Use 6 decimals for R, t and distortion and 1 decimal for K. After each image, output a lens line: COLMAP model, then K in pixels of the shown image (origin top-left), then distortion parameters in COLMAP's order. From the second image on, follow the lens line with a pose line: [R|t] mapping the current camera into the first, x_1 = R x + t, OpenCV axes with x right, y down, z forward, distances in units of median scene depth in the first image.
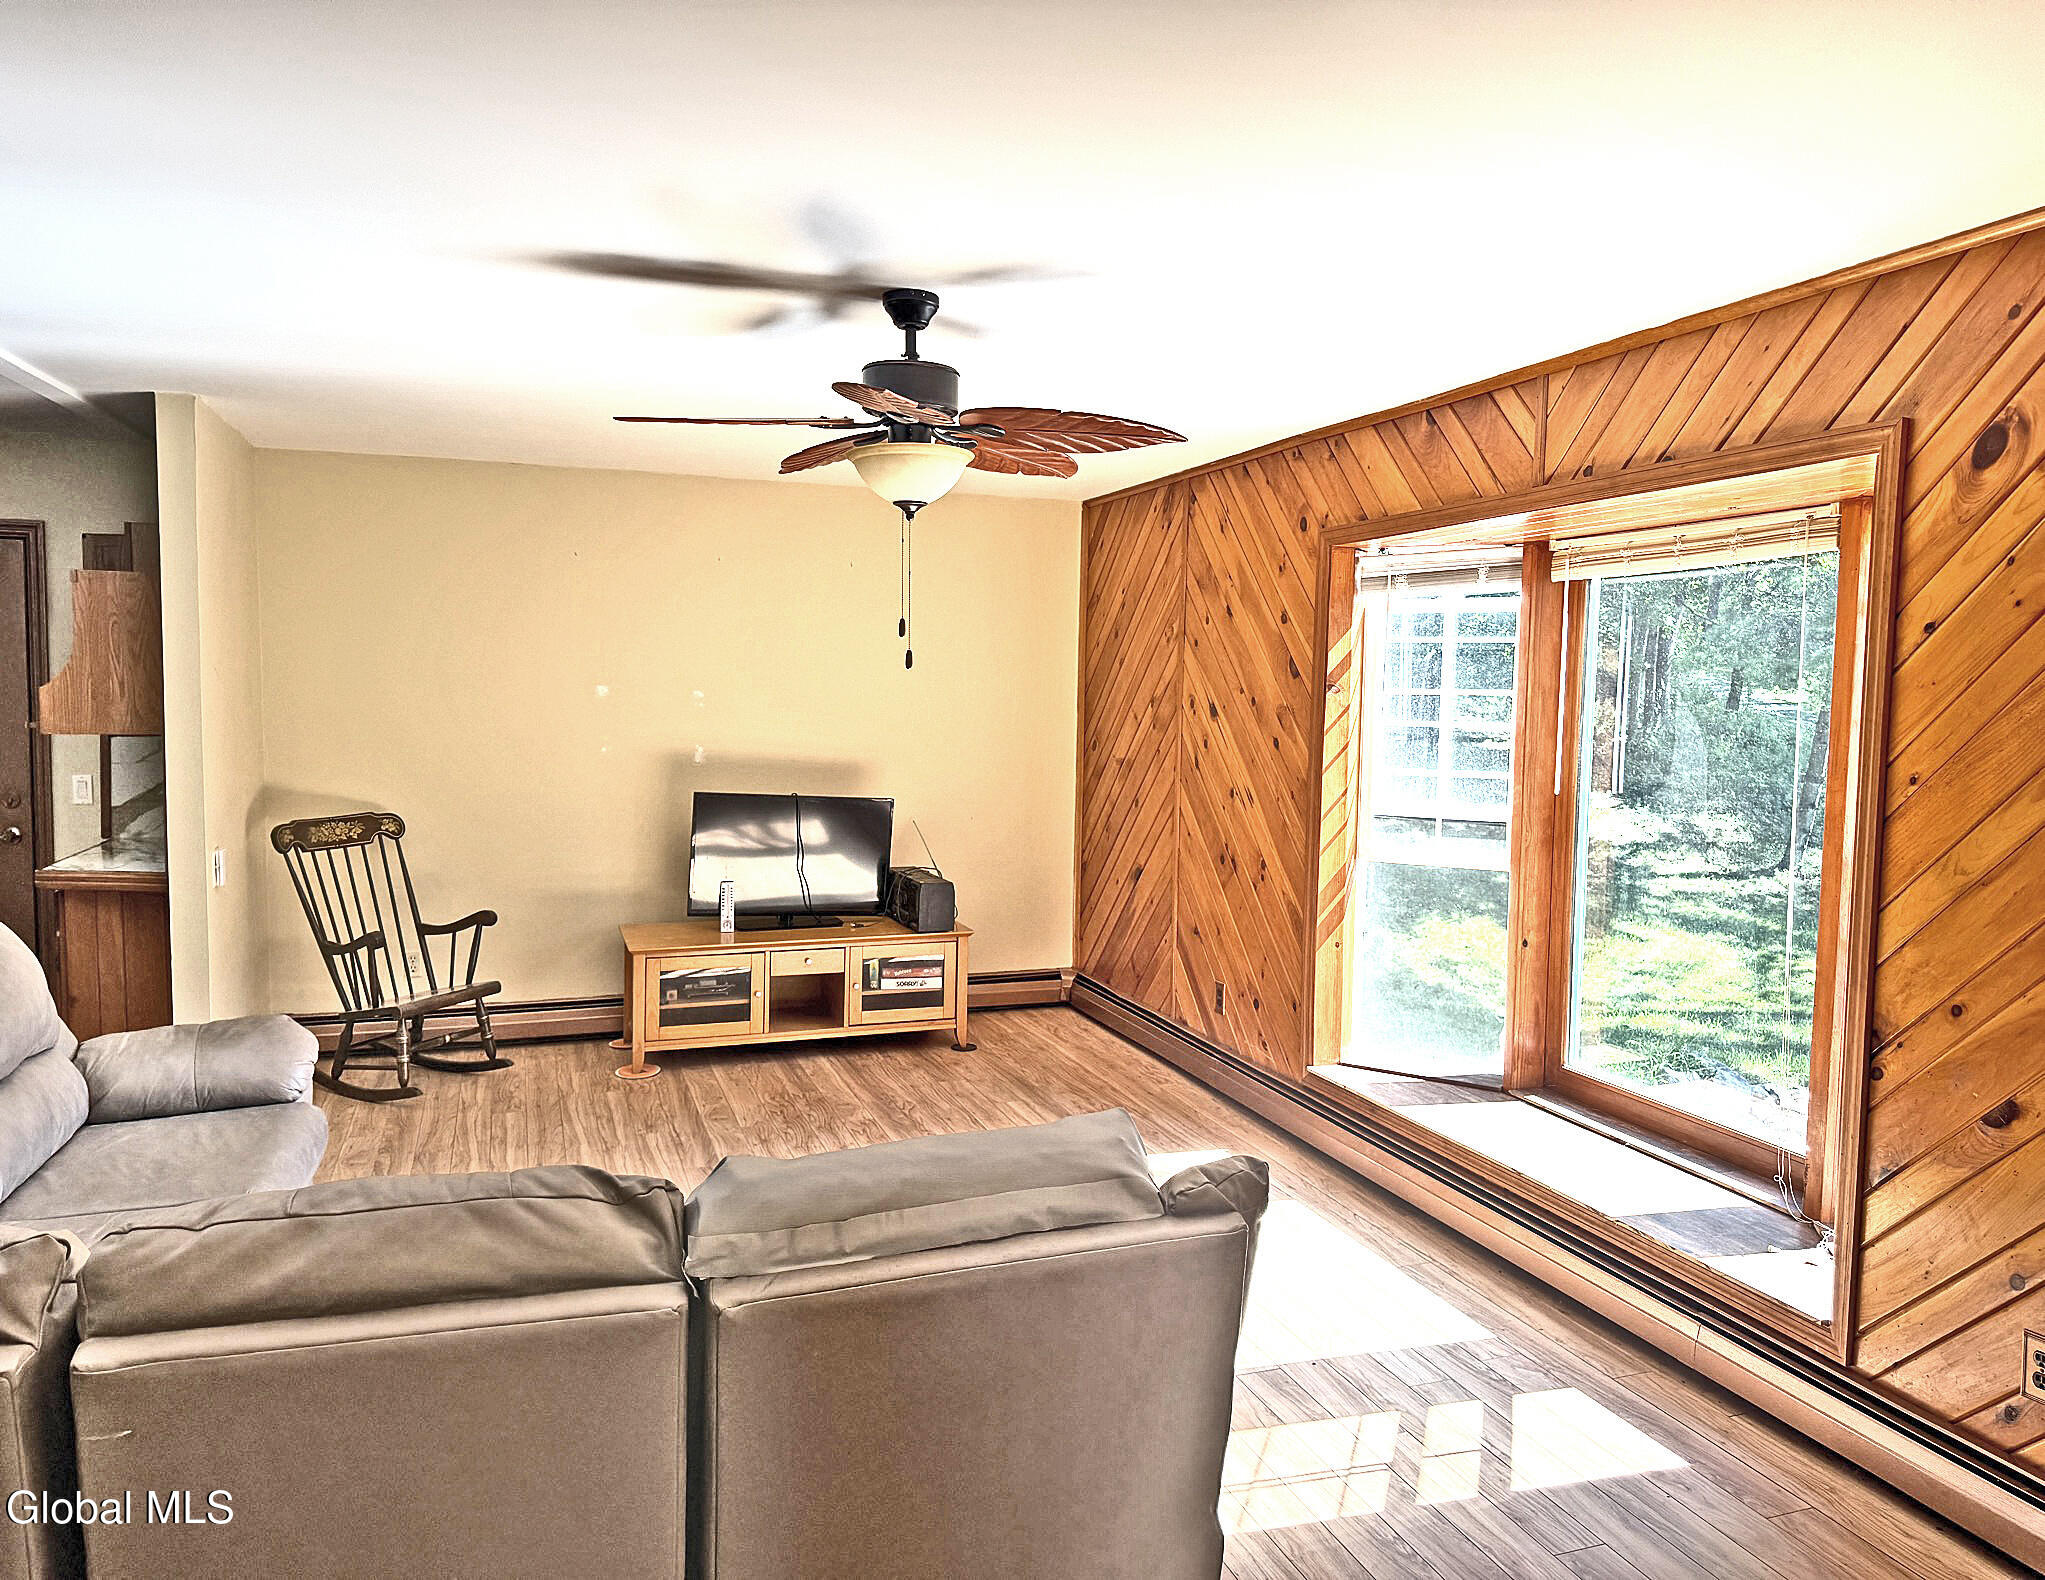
lens RADIAL K [[1427.3, 0, 1023.9], [0, 1427.3, 795.9], [0, 0, 1]] dist [0.054107, -0.066664]
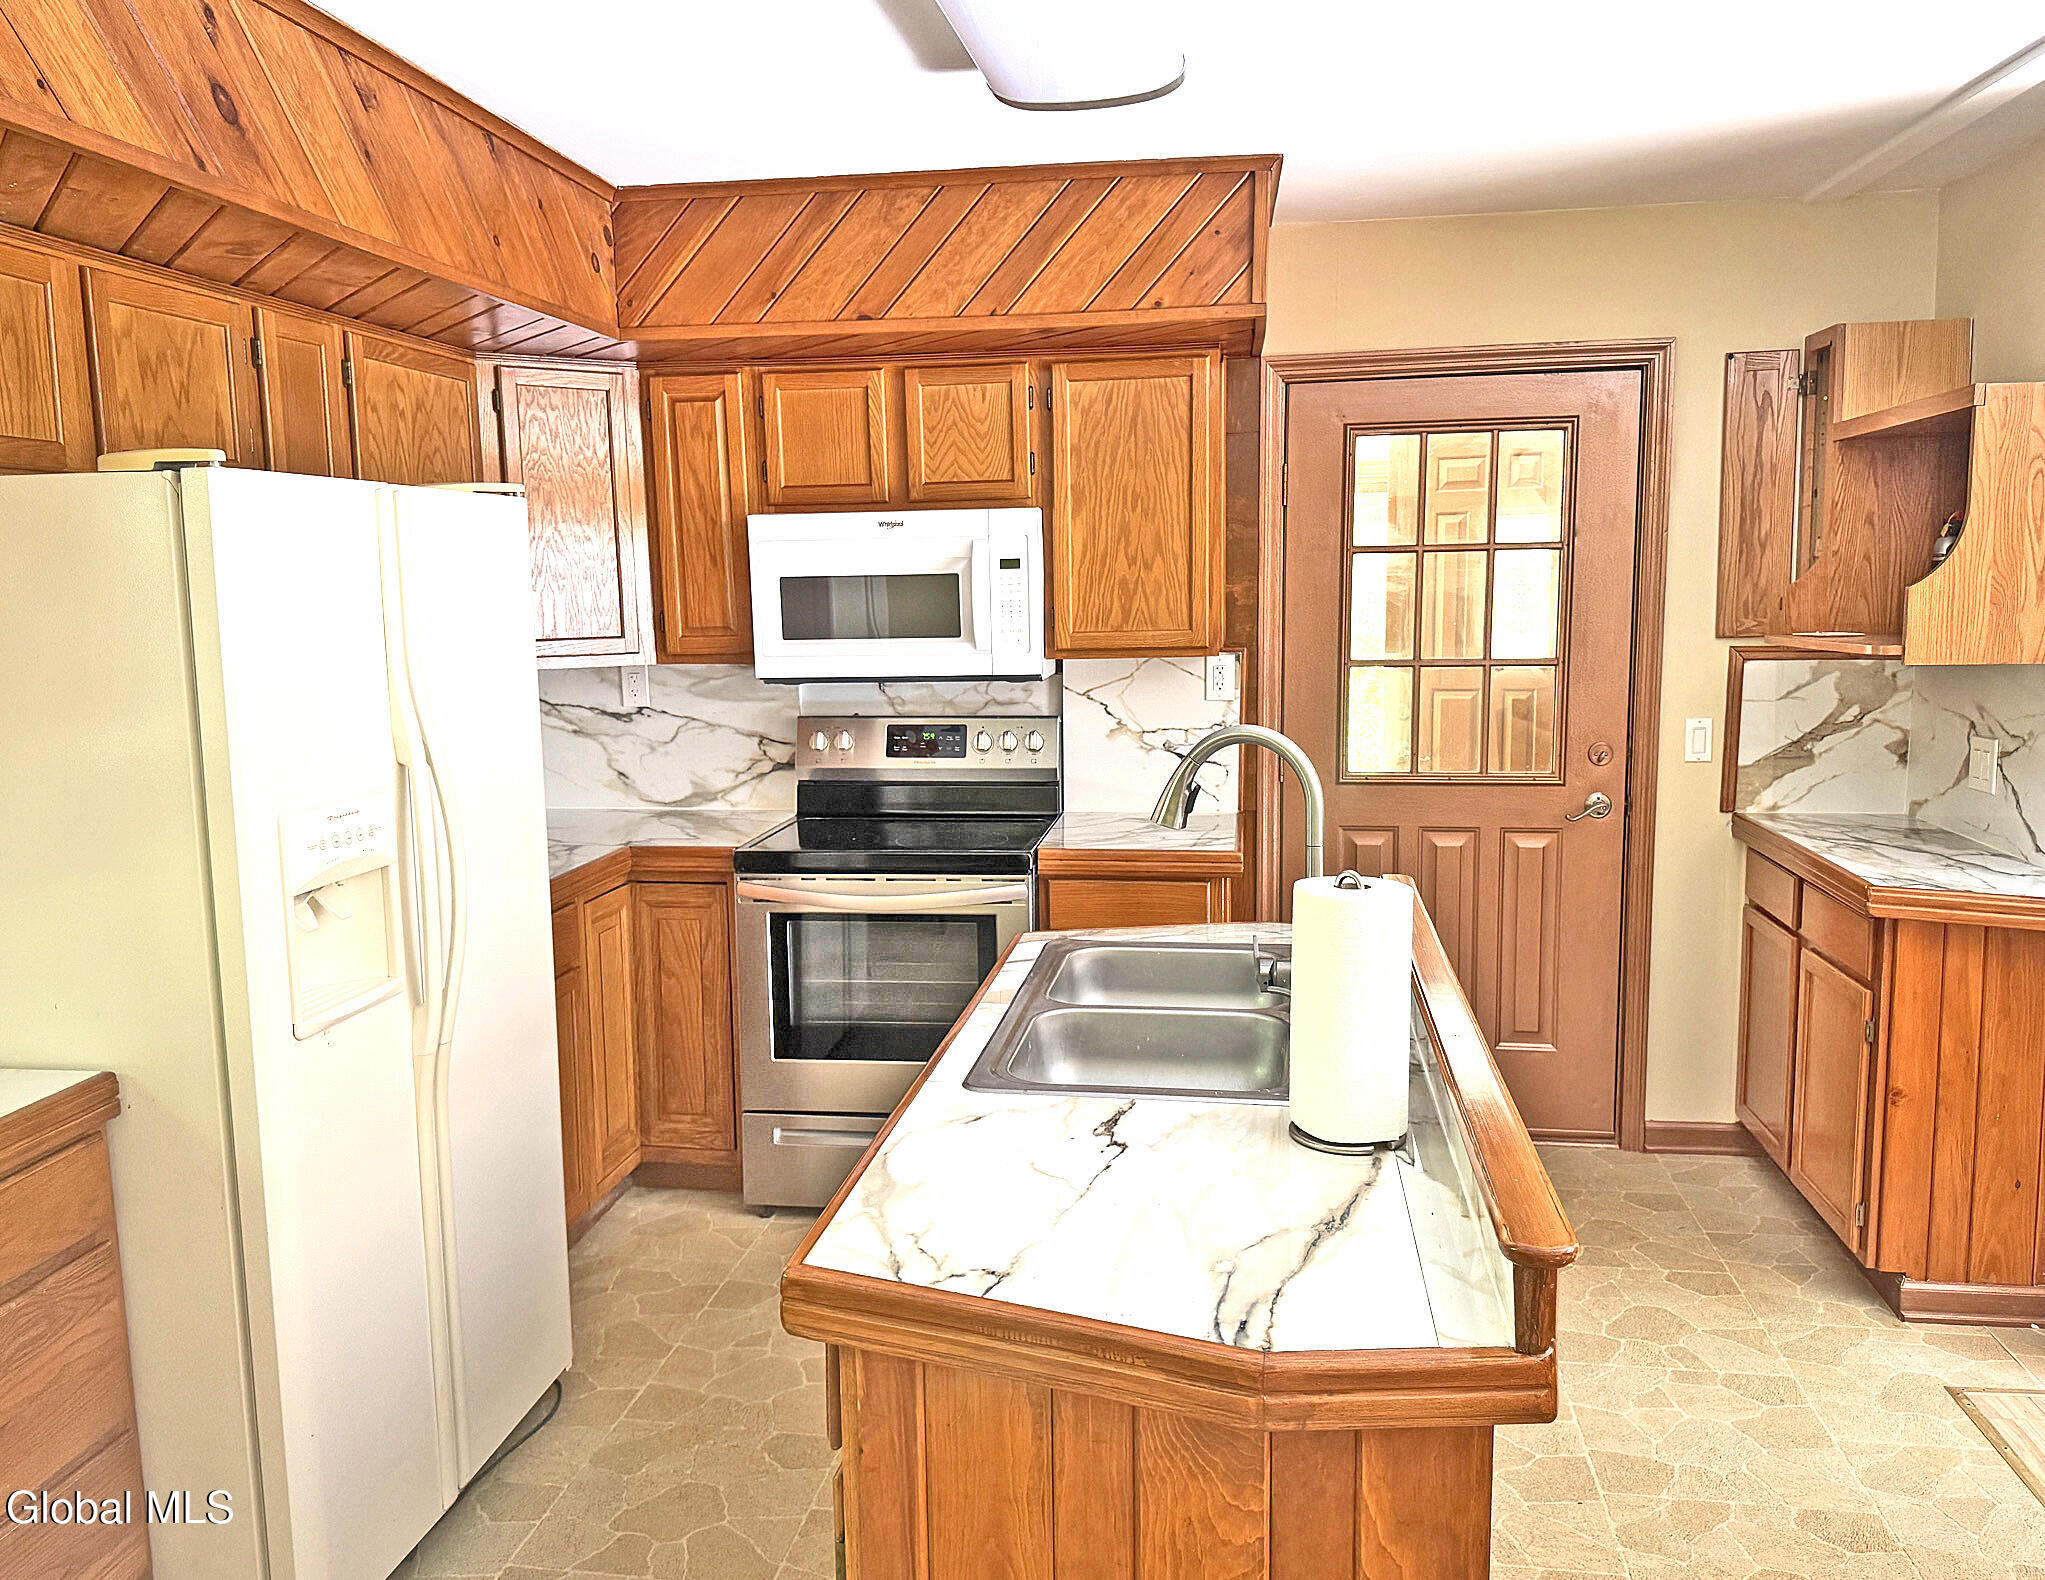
lens RADIAL K [[1605.1, 0, 1030.7], [0, 1605.1, 771.1], [0, 0, 1]] dist [0.098903, -0.020848]
pose [[0.888666, 0.020131, -0.458113, -0.757620], [-0.000328, 0.999064, 0.043266, -0.029806], [0.458555, -0.038299, 0.887840, 0.238635]]
